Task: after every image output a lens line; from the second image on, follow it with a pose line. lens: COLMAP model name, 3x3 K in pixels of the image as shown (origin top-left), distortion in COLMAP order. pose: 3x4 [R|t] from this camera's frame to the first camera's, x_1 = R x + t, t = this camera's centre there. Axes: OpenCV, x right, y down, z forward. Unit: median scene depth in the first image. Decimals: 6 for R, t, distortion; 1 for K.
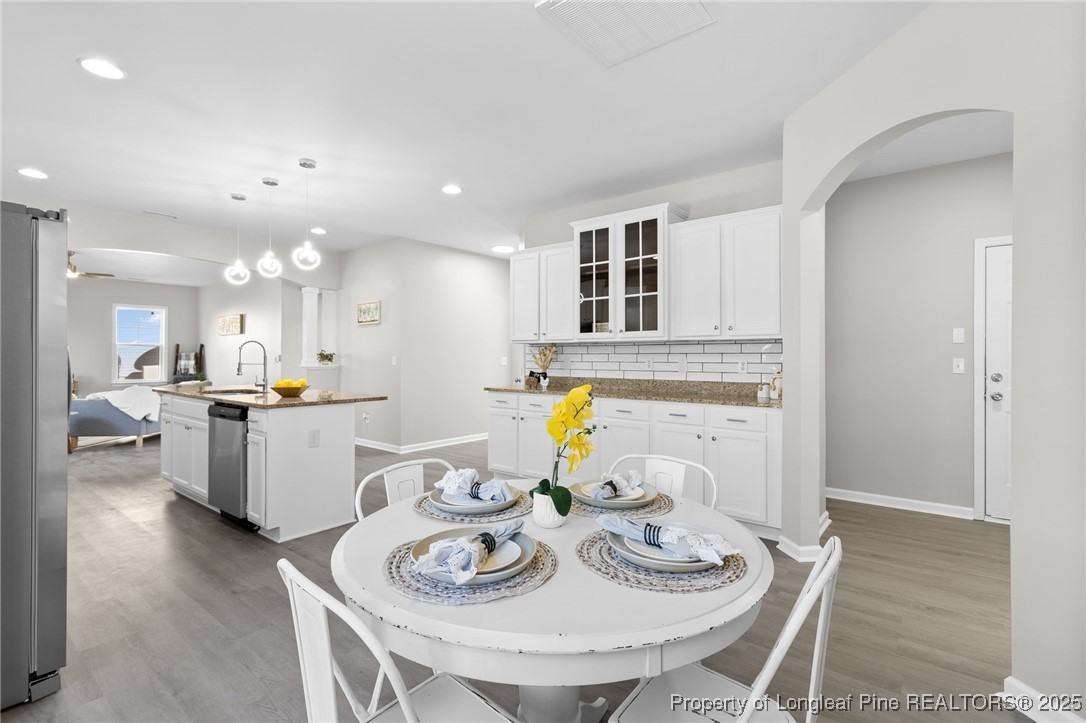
lens RADIAL K [[506.3, 0, 544.2], [0, 506.3, 346.9], [0, 0, 1]] dist [0.003441, 0.000798]
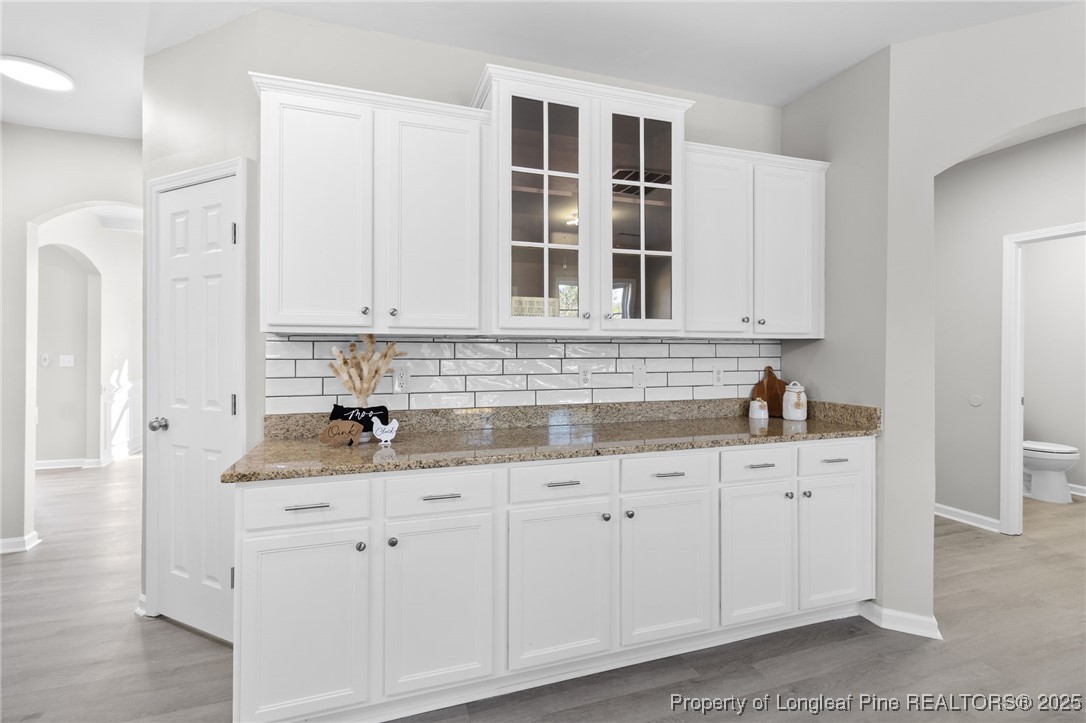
lens RADIAL K [[506.3, 0, 544.2], [0, 506.3, 346.9], [0, 0, 1]] dist [0.003441, 0.000798]
pose [[0.538139, 0.003792, 0.842848, -0.320647], [-0.016601, 0.999844, 0.006101, -0.002642], [-0.842693, -0.017276, 0.538118, 0.783272]]
